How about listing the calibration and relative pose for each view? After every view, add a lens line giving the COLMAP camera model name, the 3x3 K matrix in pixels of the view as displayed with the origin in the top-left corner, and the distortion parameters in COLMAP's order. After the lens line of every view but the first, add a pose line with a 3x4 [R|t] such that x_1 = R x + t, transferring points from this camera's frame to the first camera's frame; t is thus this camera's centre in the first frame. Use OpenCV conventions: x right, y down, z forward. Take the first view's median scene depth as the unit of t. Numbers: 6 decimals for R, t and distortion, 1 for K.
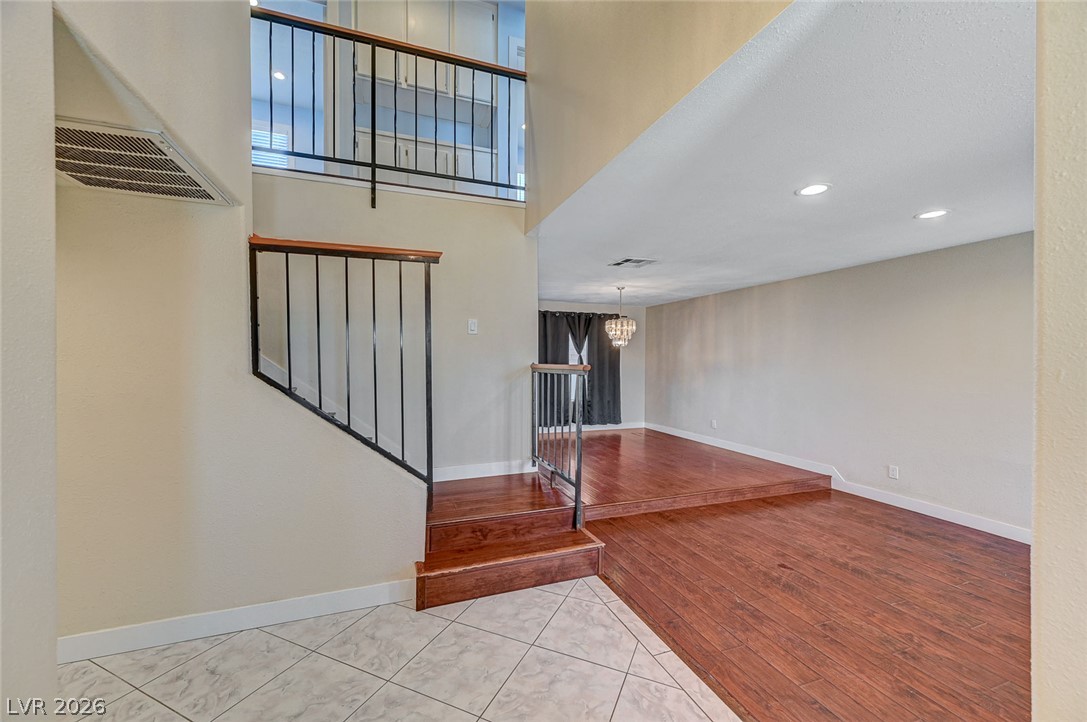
lens RADIAL K [[430.9, 0, 544.6], [0, 430.9, 365.2], [0, 0, 1]] dist [-0.000647, 0.002675]
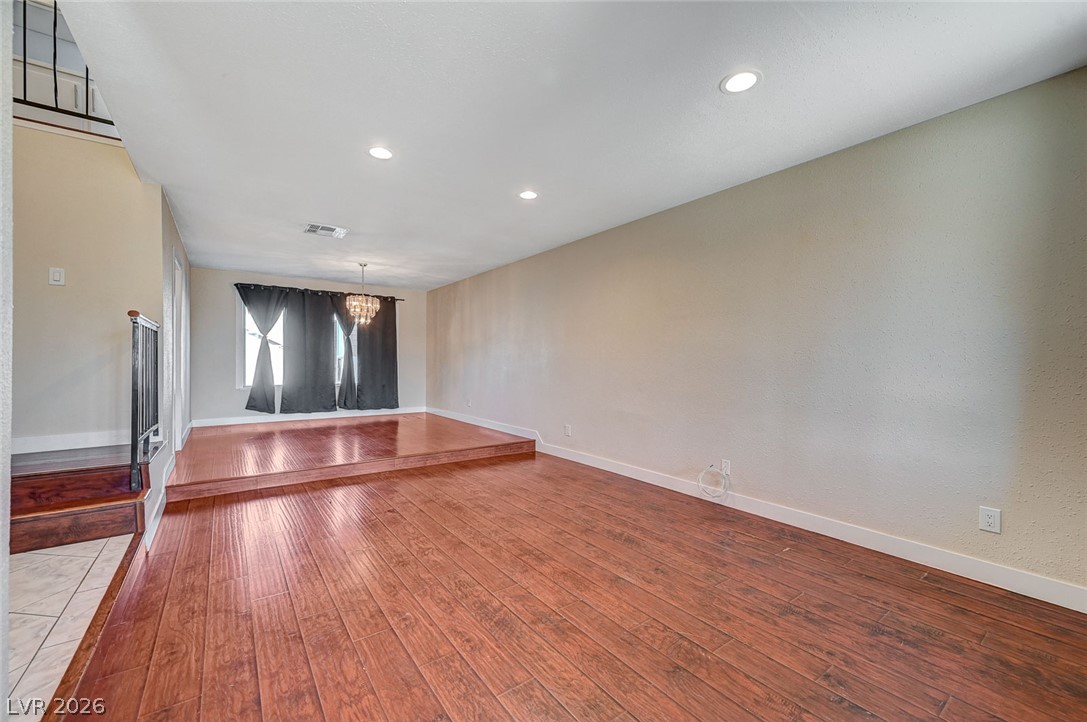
lens RADIAL K [[430.9, 0, 544.6], [0, 430.9, 365.2], [0, 0, 1]] dist [-0.000647, 0.002675]
pose [[0.963933, -0.003622, 0.266119, 0.397016], [0.005267, 0.999971, -0.005468, 0.072994], [-0.266092, 0.006673, 0.963925, -0.075462]]
